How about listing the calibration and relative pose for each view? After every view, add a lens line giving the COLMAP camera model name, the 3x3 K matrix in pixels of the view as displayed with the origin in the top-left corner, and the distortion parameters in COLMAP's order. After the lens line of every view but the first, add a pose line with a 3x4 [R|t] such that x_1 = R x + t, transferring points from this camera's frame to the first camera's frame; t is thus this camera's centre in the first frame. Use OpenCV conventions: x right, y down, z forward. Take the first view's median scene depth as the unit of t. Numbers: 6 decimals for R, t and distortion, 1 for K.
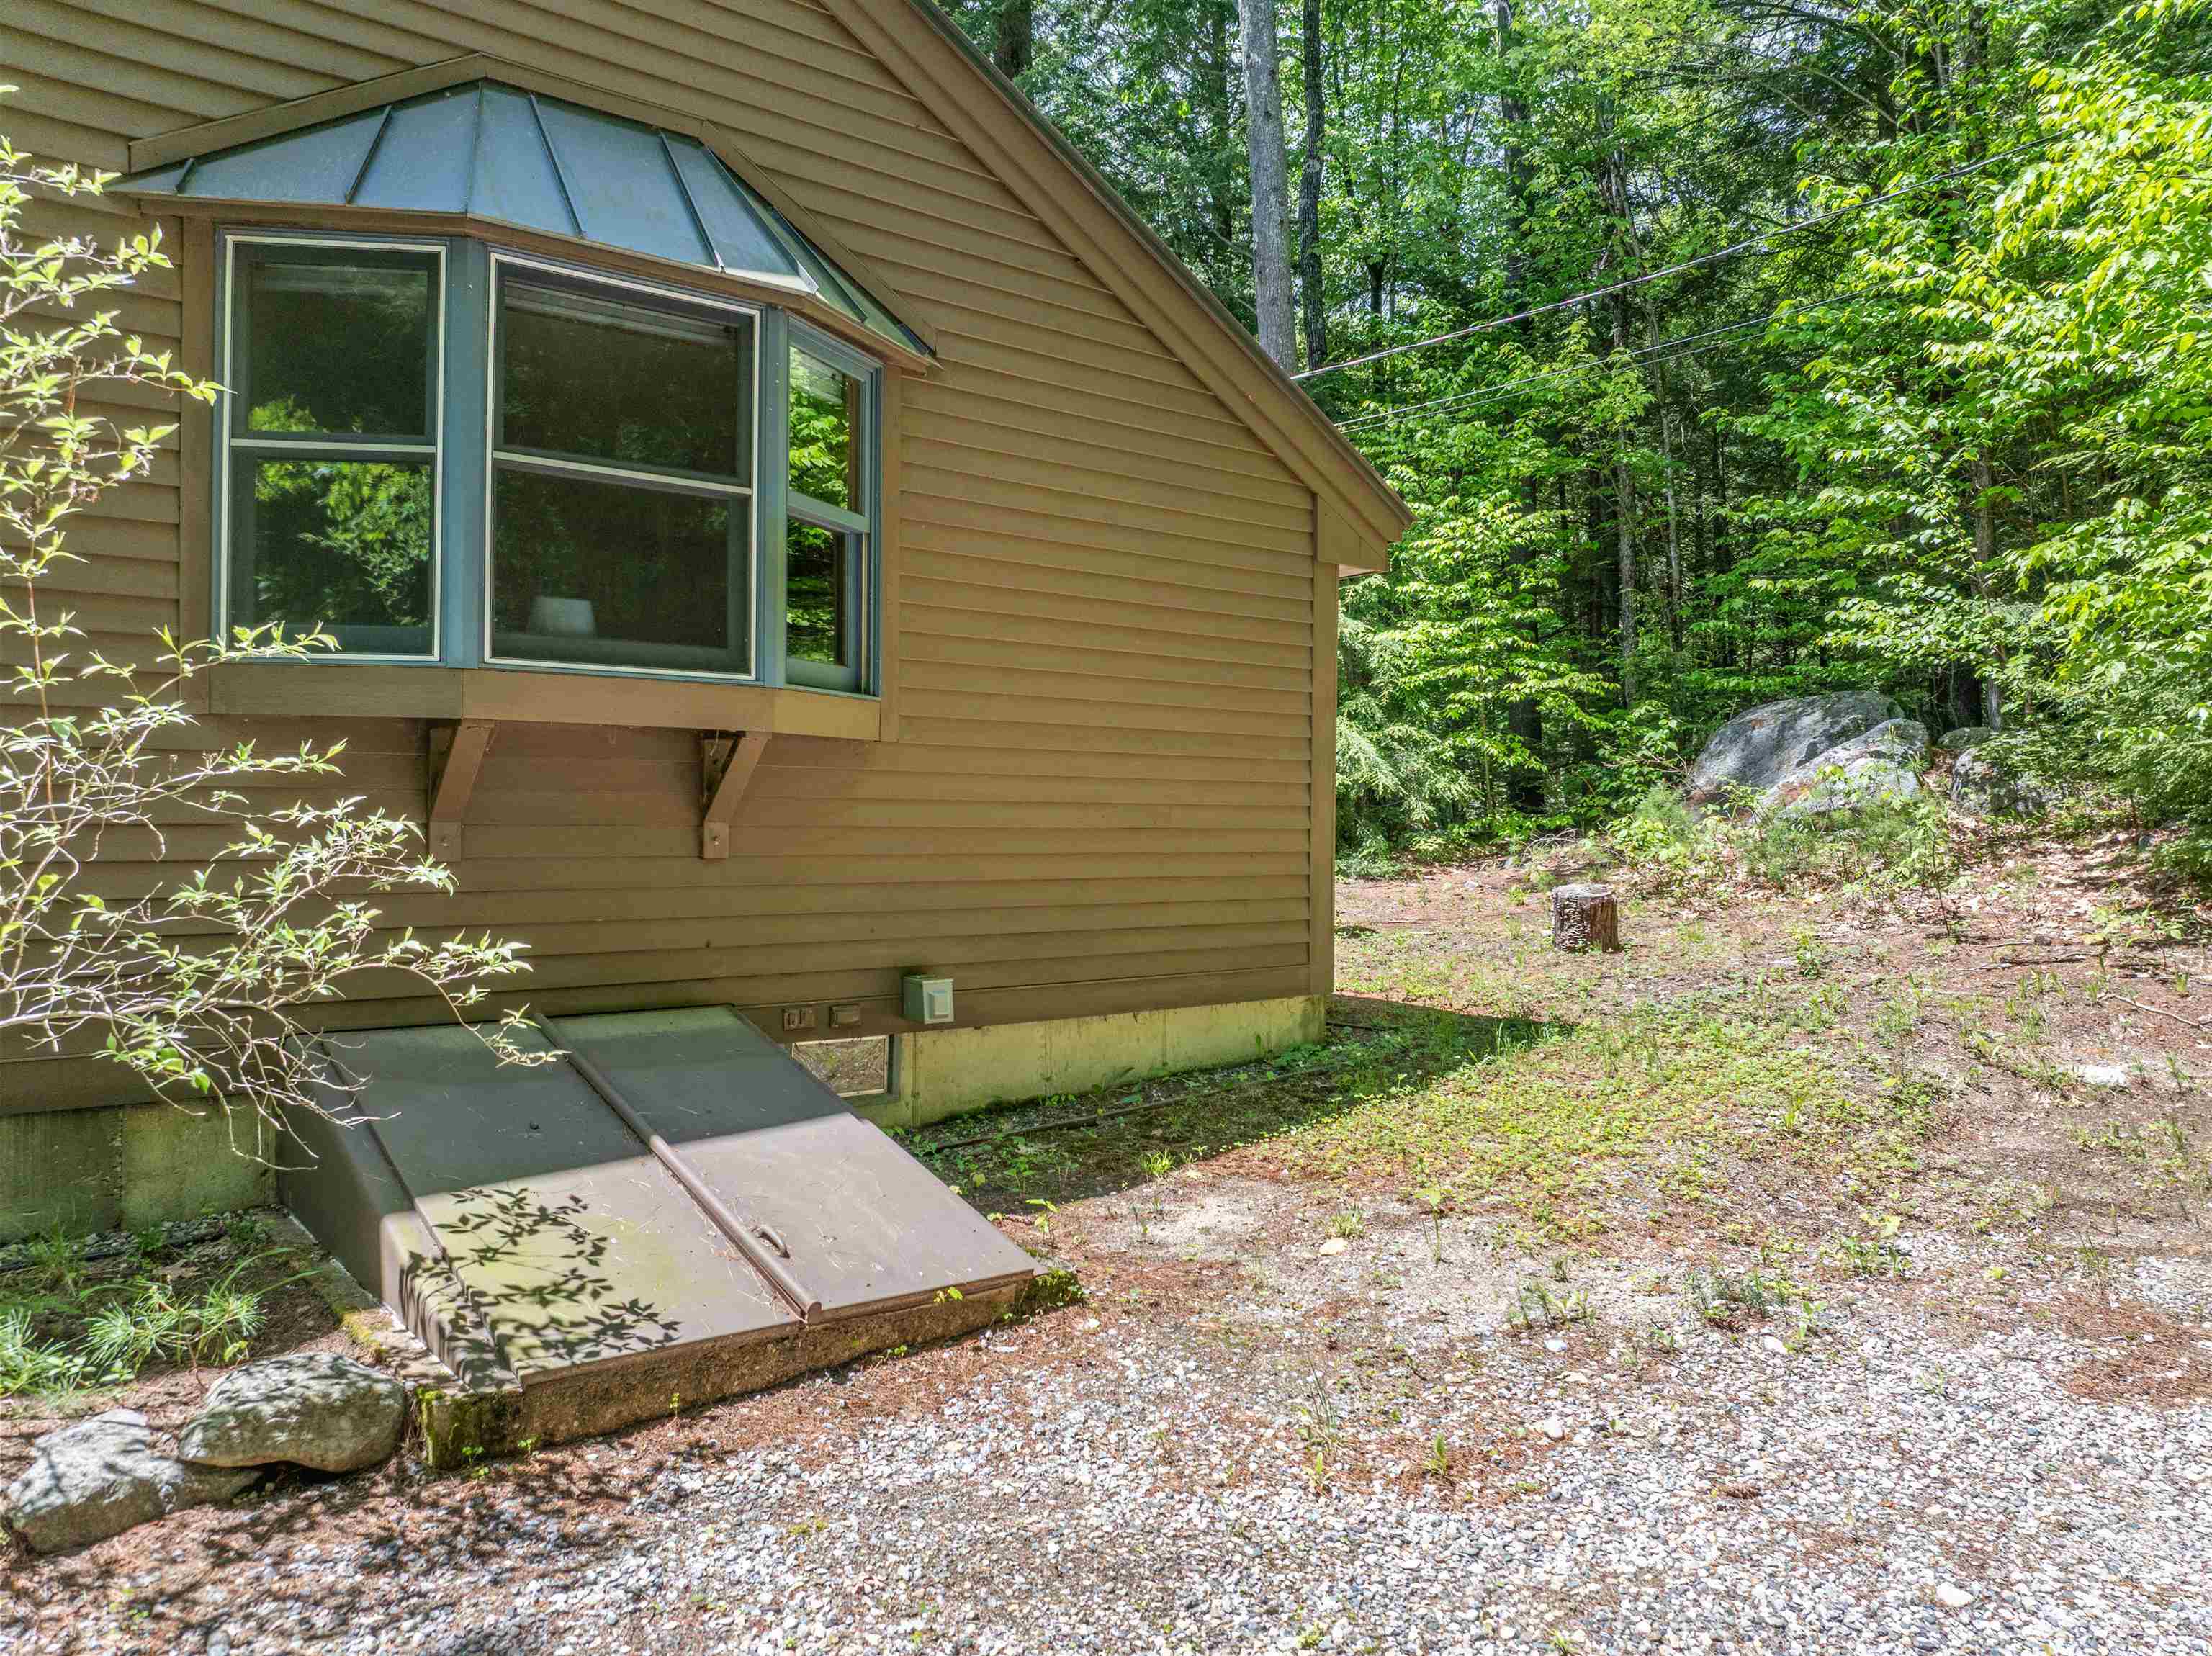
lens RADIAL K [[1567.6, 0, 1106.0], [0, 1567.6, 828.0], [0, 0, 1]] dist [-0.052968, 0.030245]
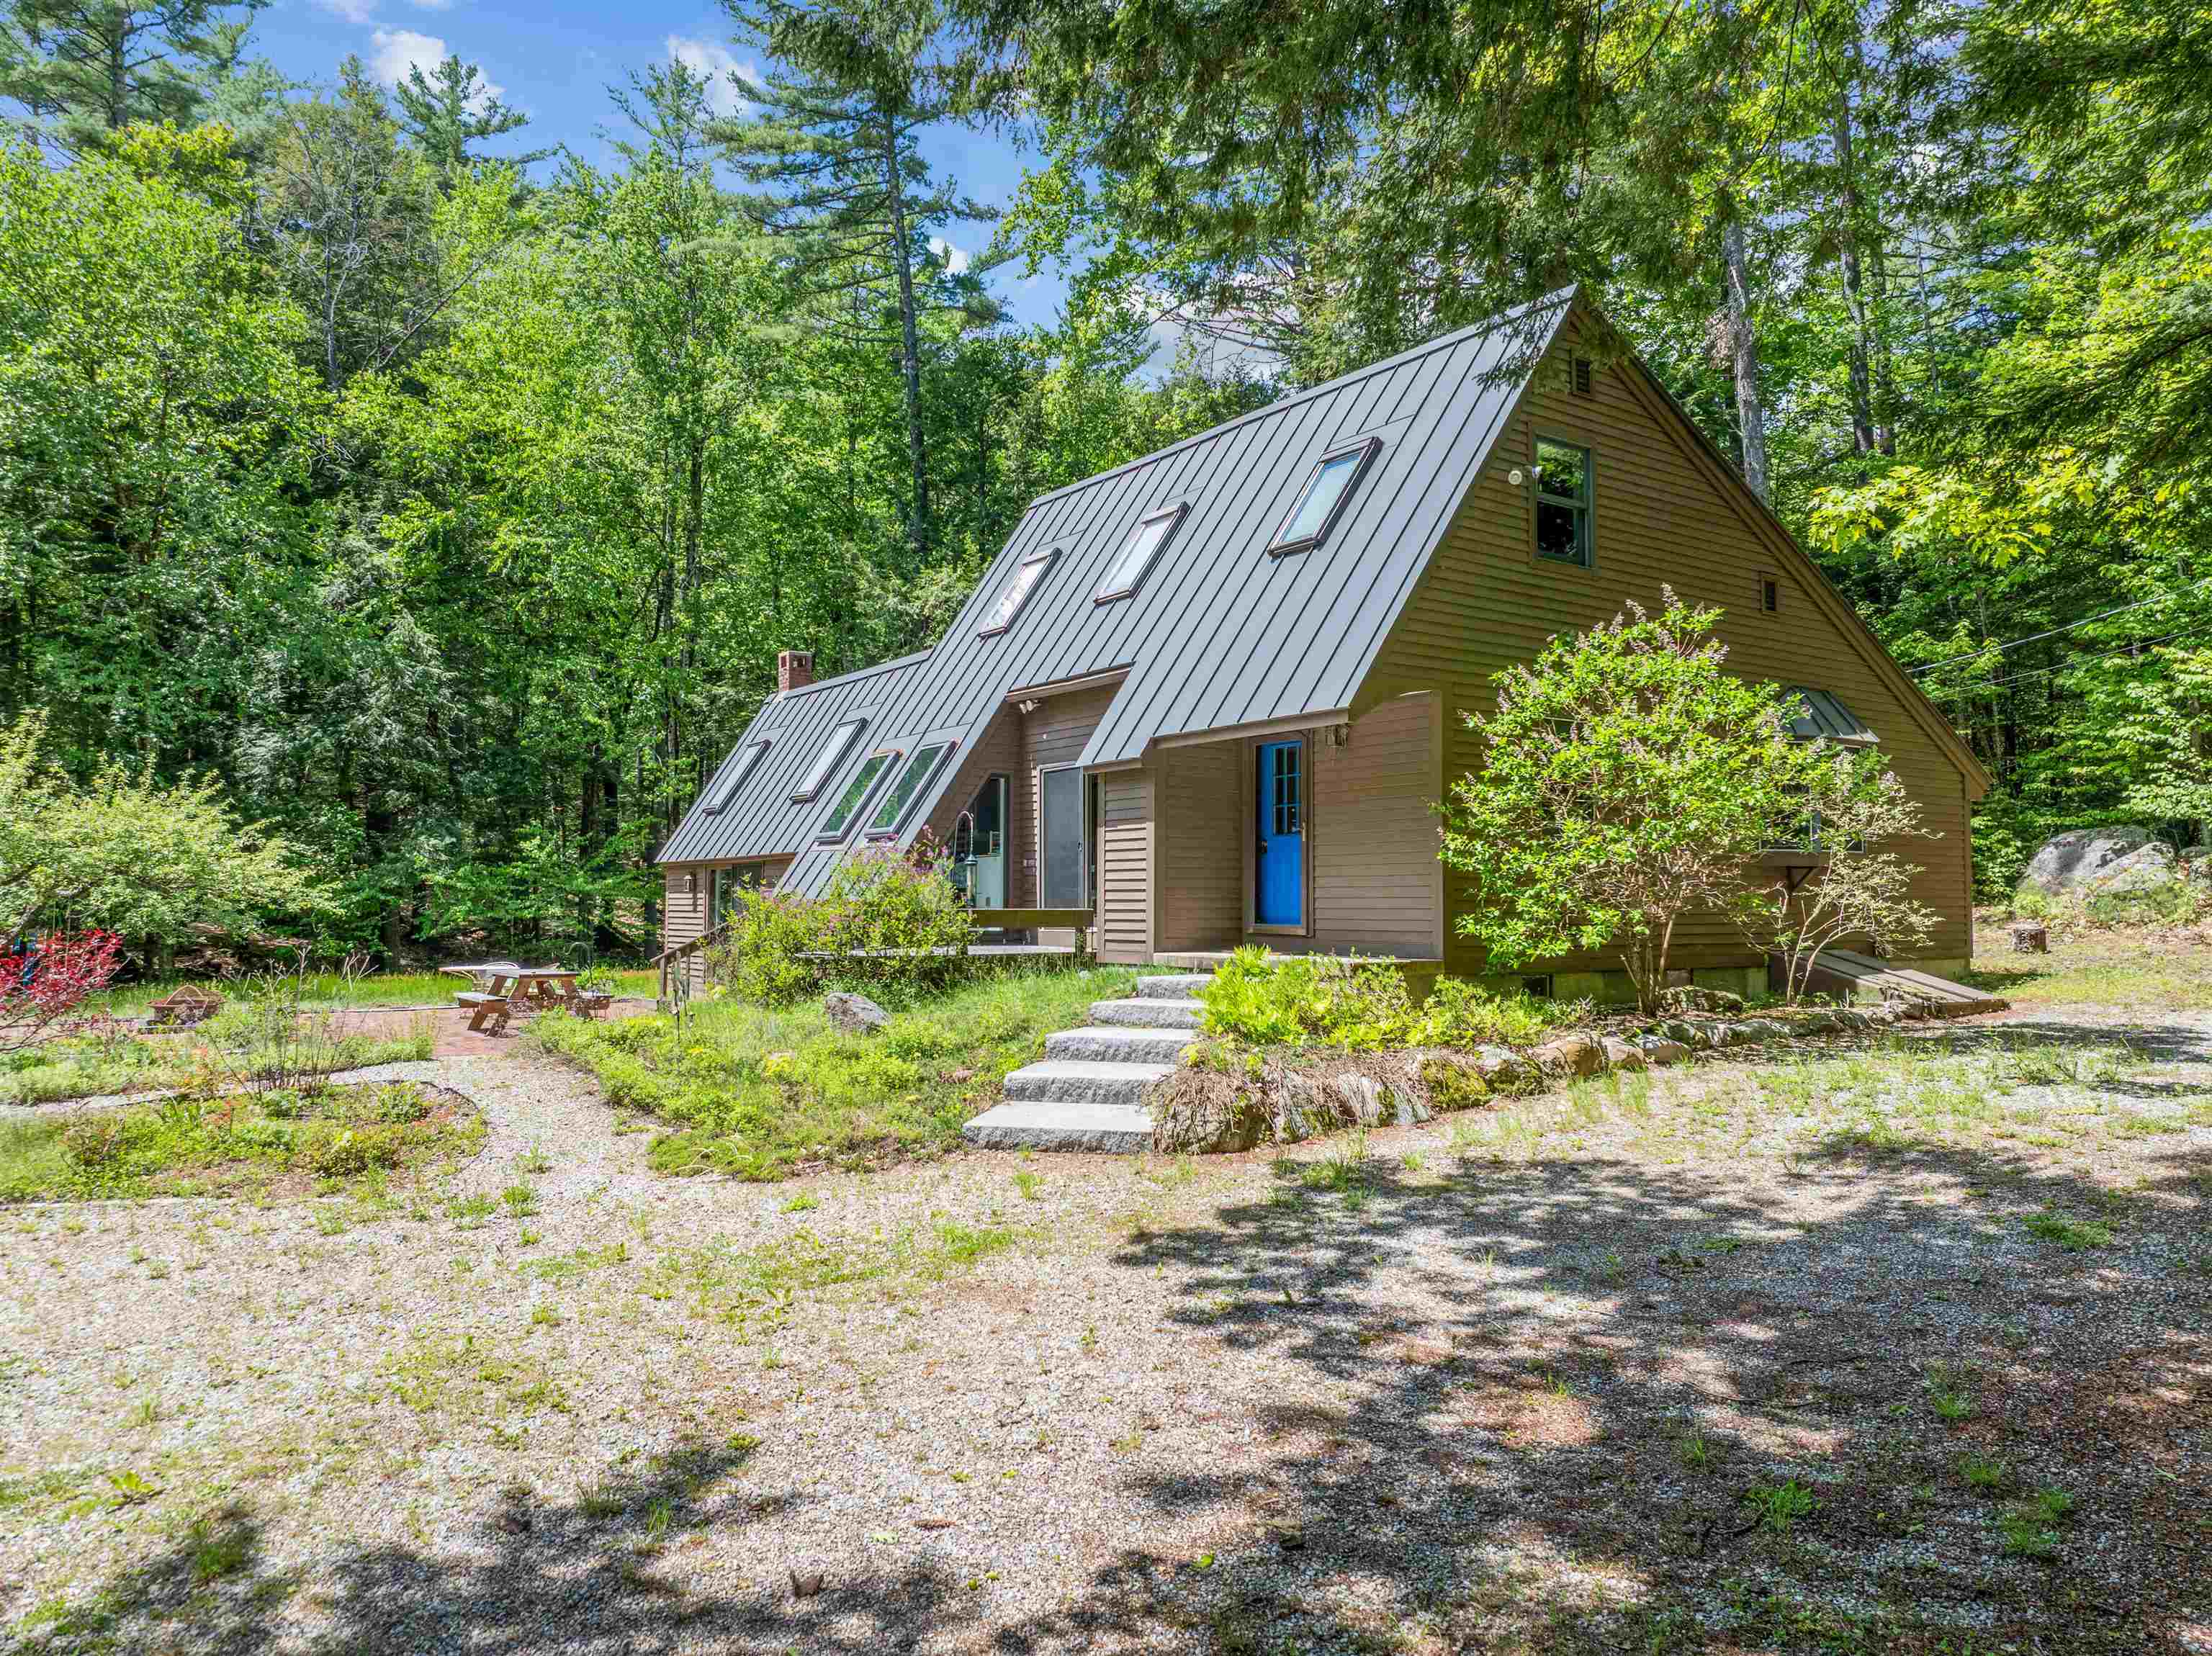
lens RADIAL K [[1567.6, 0, 1106.0], [0, 1567.6, 828.0], [0, 0, 1]] dist [-0.052968, 0.030245]
pose [[0.997371, -0.006201, -0.072196, -0.681206], [0.001794, 0.998139, -0.060950, 0.026418], [0.072440, 0.060660, 0.995526, -1.038385]]
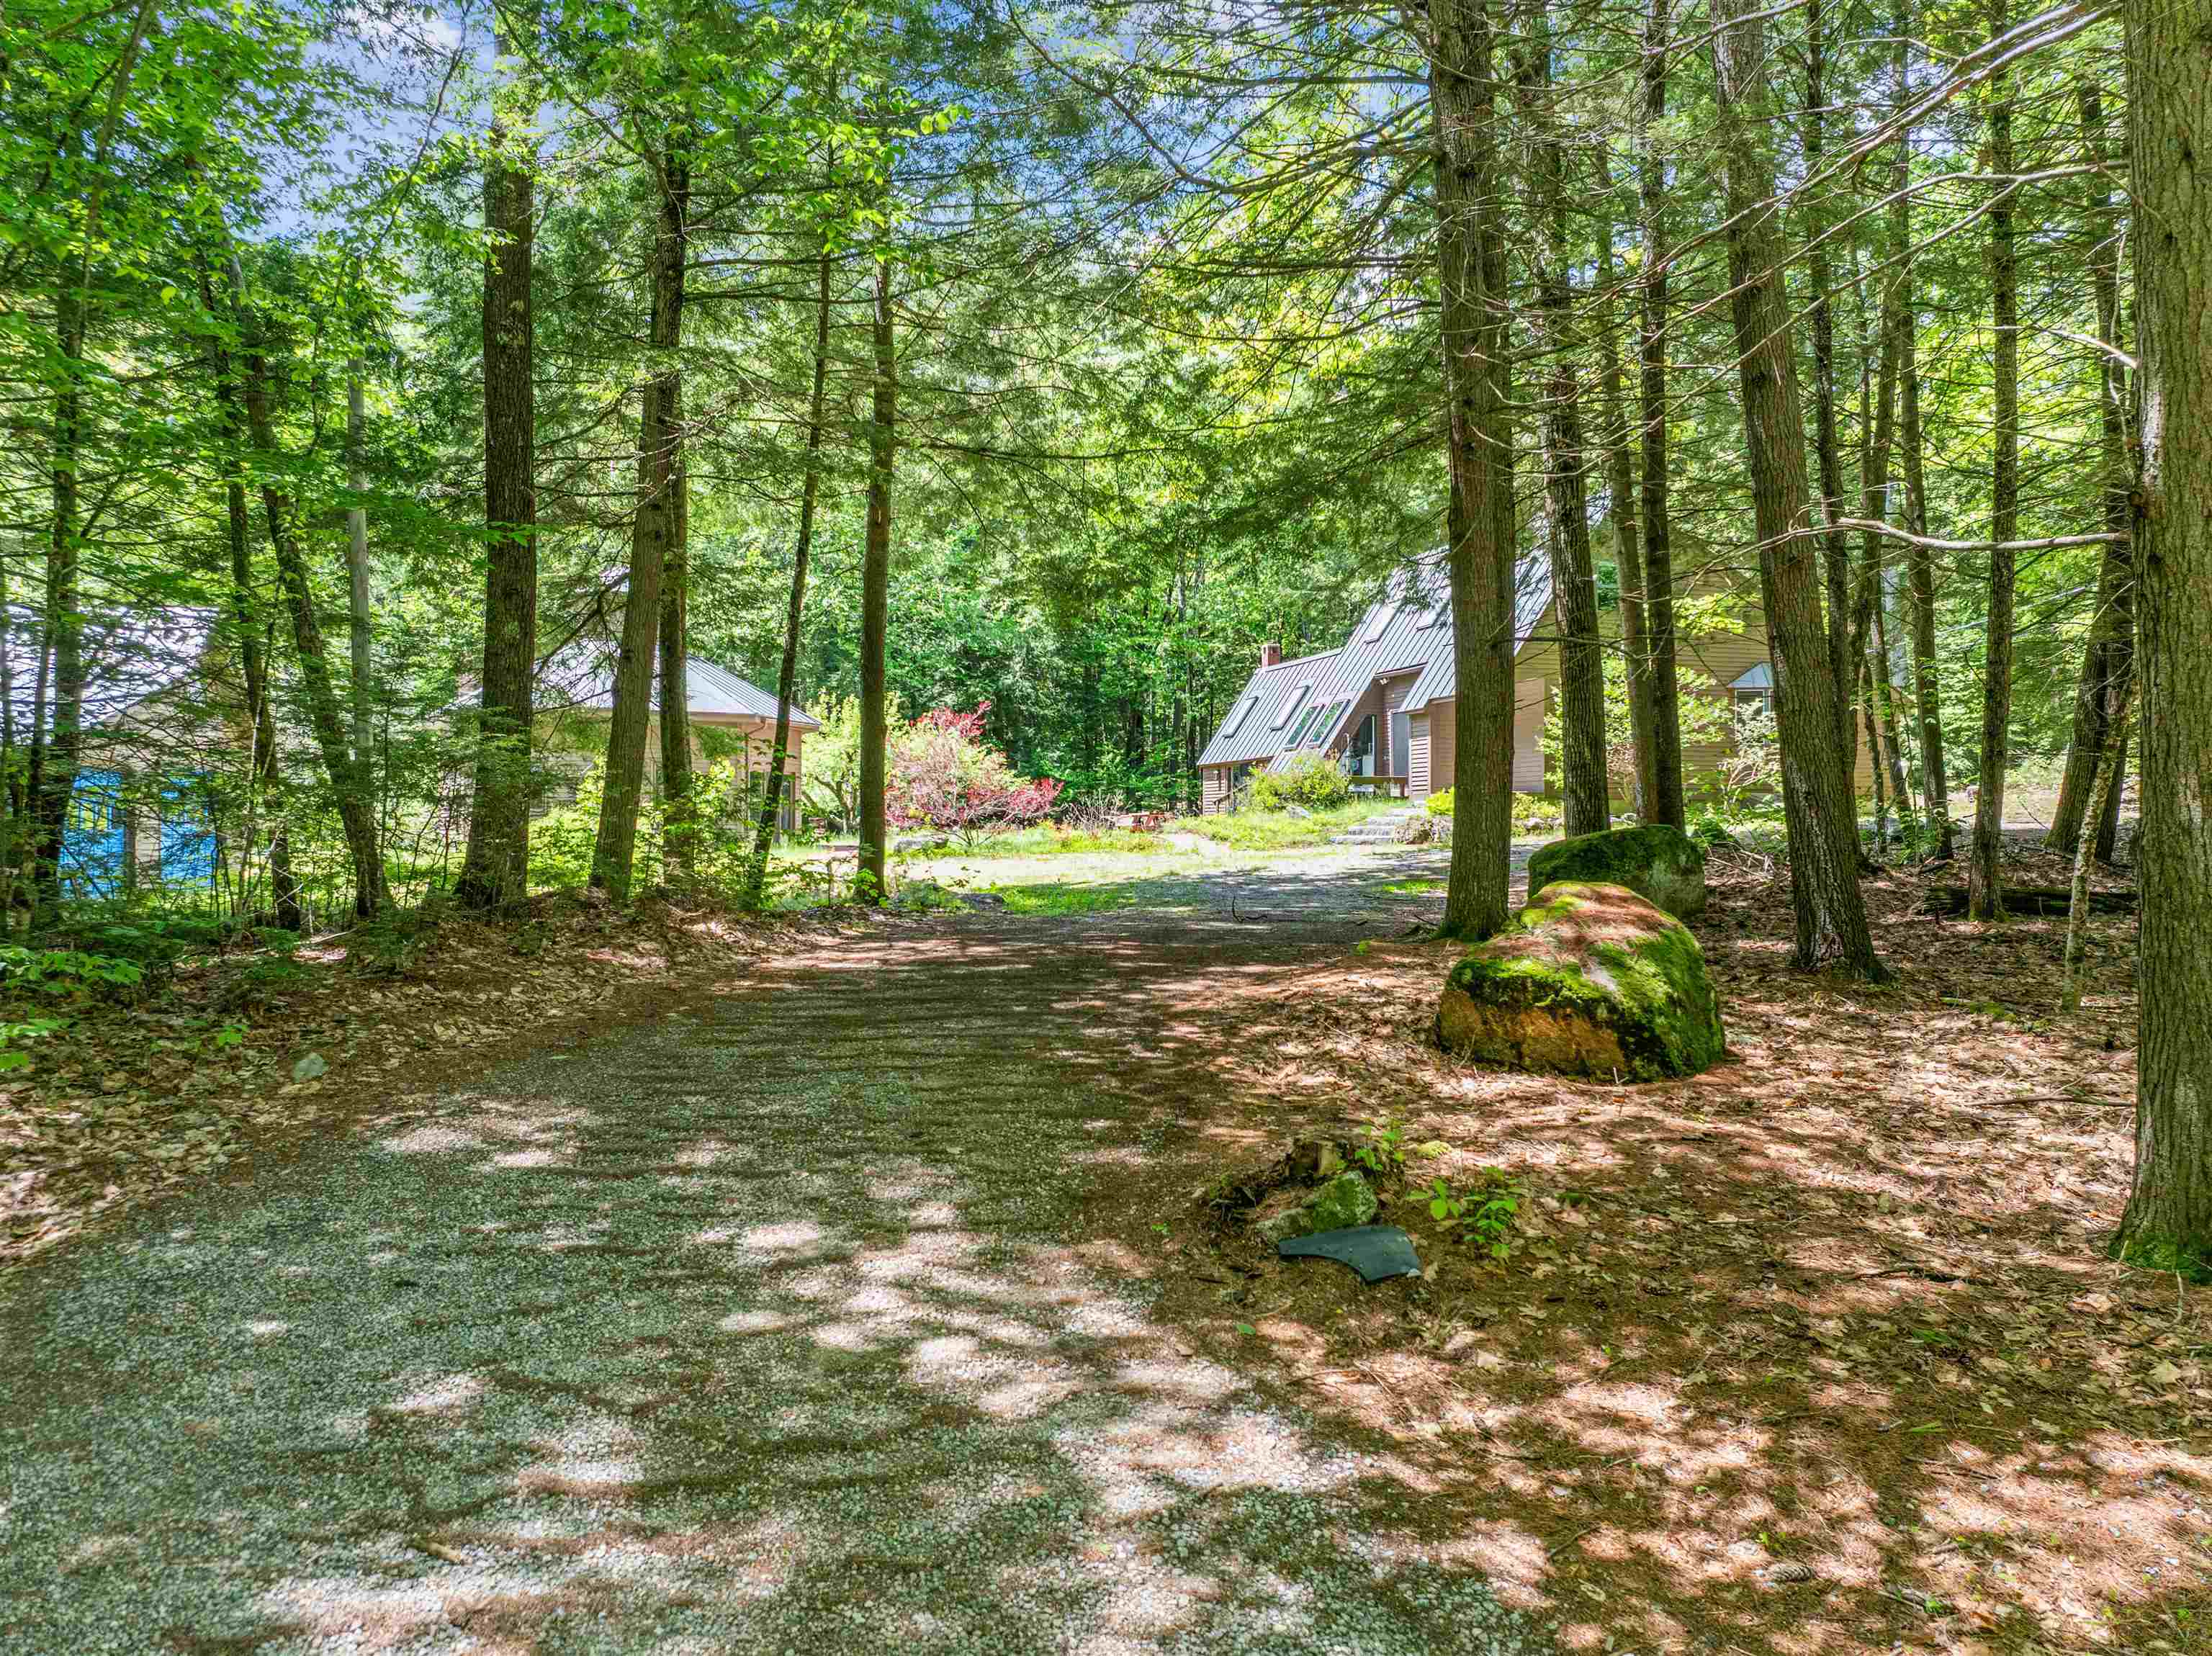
lens RADIAL K [[1567.6, 0, 1106.0], [0, 1567.6, 828.0], [0, 0, 1]] dist [-0.052968, 0.030245]
pose [[0.930994, -0.011624, -0.364850, -0.240024], [0.007886, 0.999900, -0.011732, 0.143467], [0.364950, 0.008045, 0.930992, -2.668948]]
